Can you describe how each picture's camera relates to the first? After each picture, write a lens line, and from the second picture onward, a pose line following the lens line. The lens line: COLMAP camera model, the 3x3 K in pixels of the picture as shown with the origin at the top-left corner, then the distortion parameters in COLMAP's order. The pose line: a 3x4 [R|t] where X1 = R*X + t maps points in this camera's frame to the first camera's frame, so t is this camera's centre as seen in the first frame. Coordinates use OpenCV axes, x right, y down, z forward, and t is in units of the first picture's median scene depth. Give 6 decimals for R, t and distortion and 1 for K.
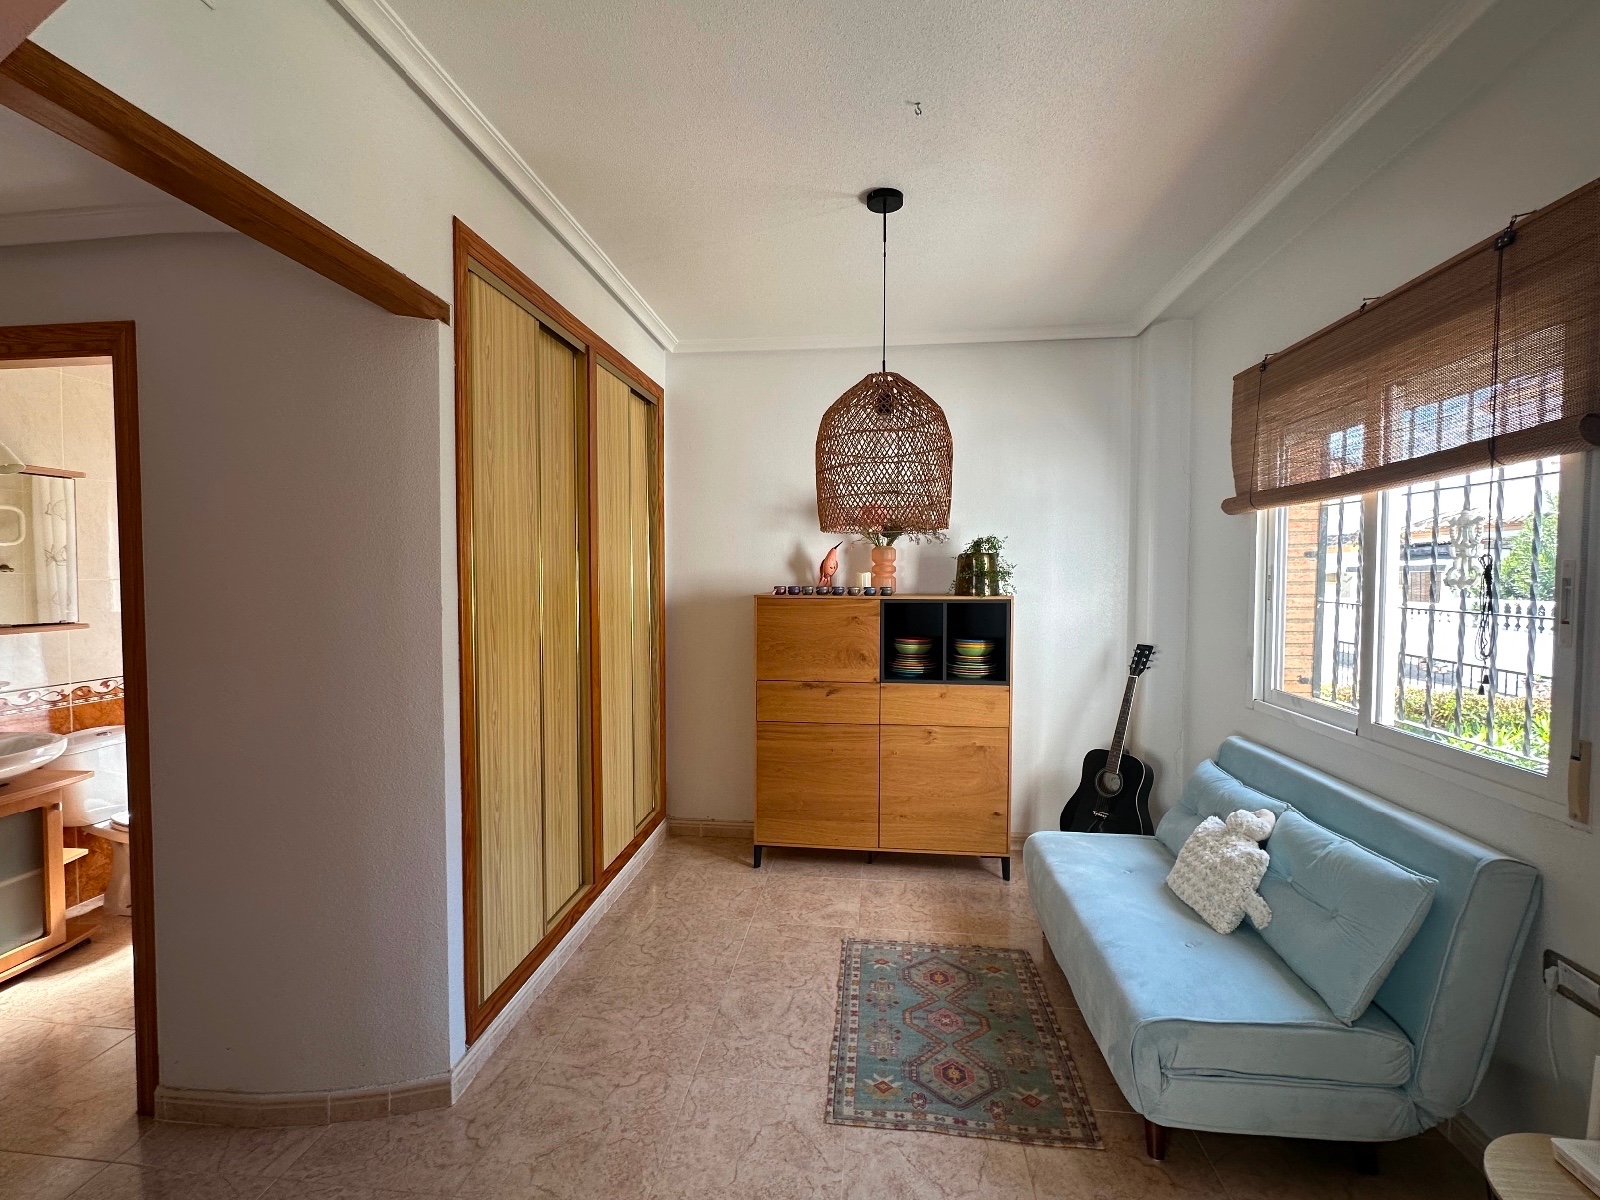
lens RADIAL K [[705.8, 0, 798.7], [0, 705.8, 596.3], [0, 0, 1]] dist [0.000979, 0.000650]
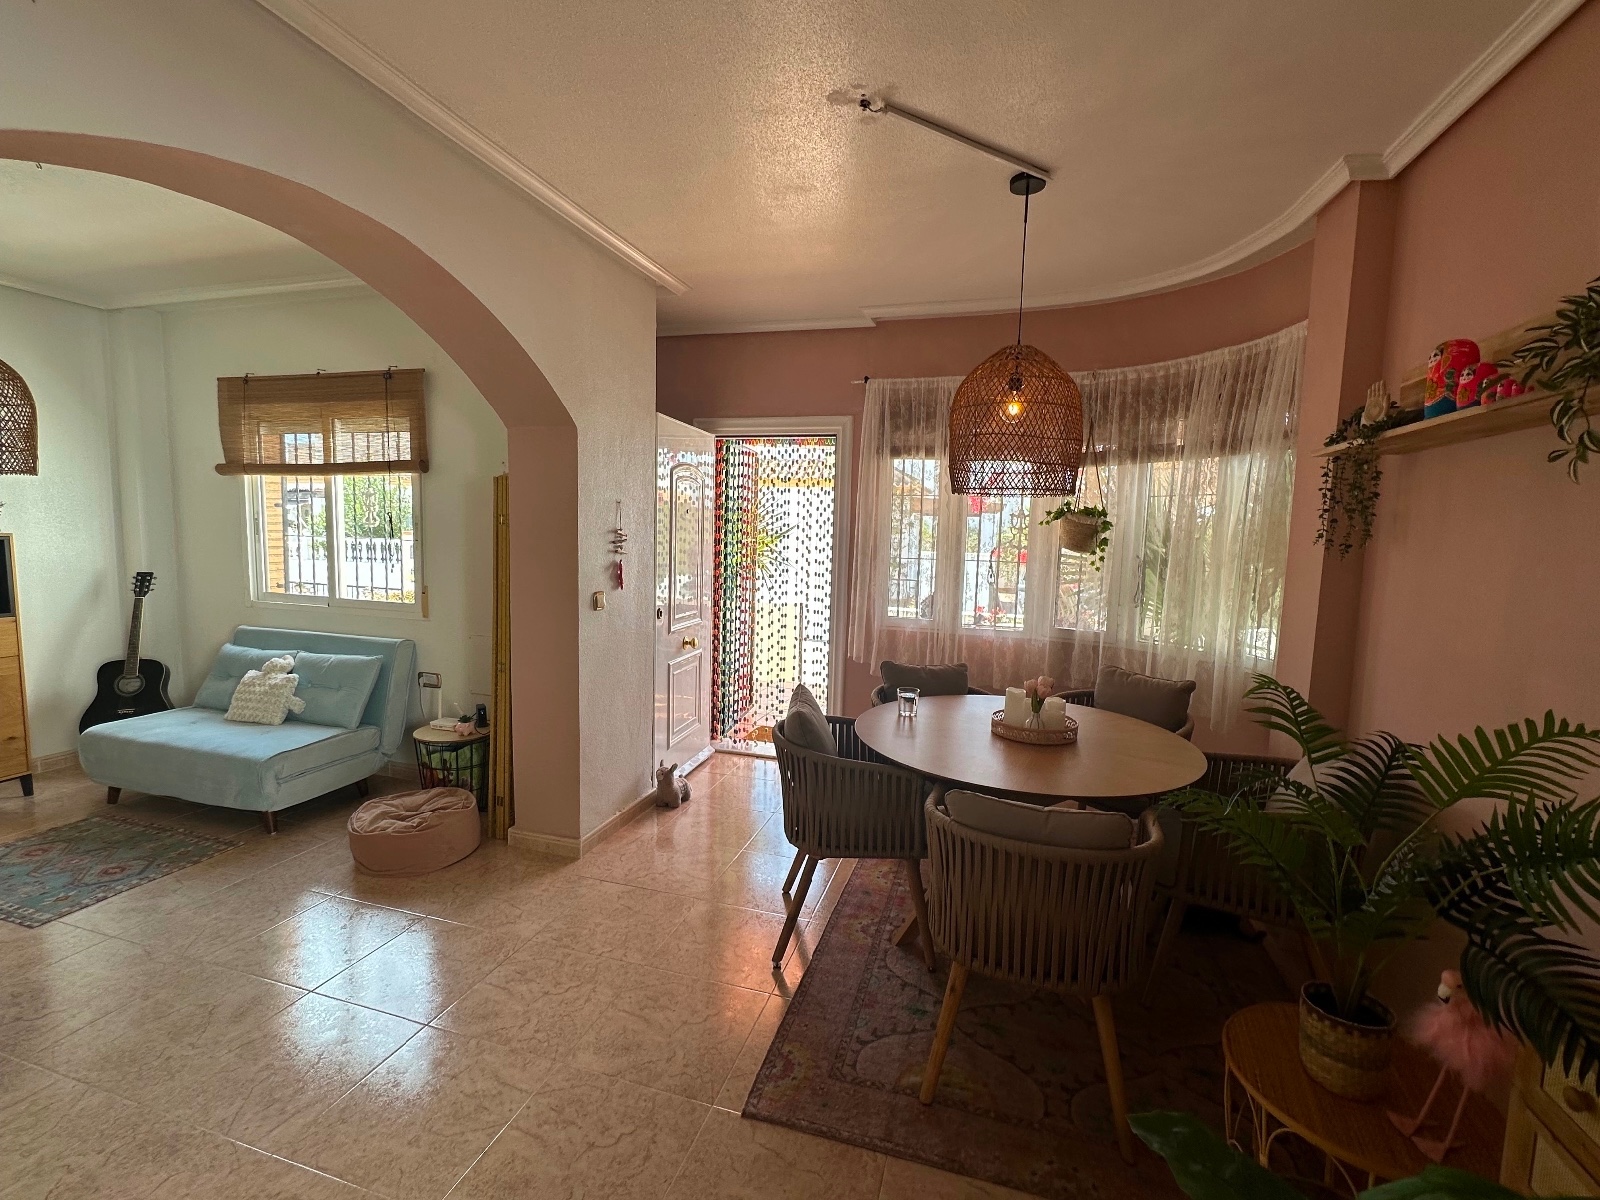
lens RADIAL K [[705.8, 0, 801.7], [0, 705.8, 603.8], [0, 0, 1]] dist [0.000979, 0.000650]
pose [[0.181121, -0.099040, 0.978461, -0.697055], [0.006861, 0.995019, 0.099446, 0.011220], [-0.983437, -0.011298, 0.180898, -0.486266]]
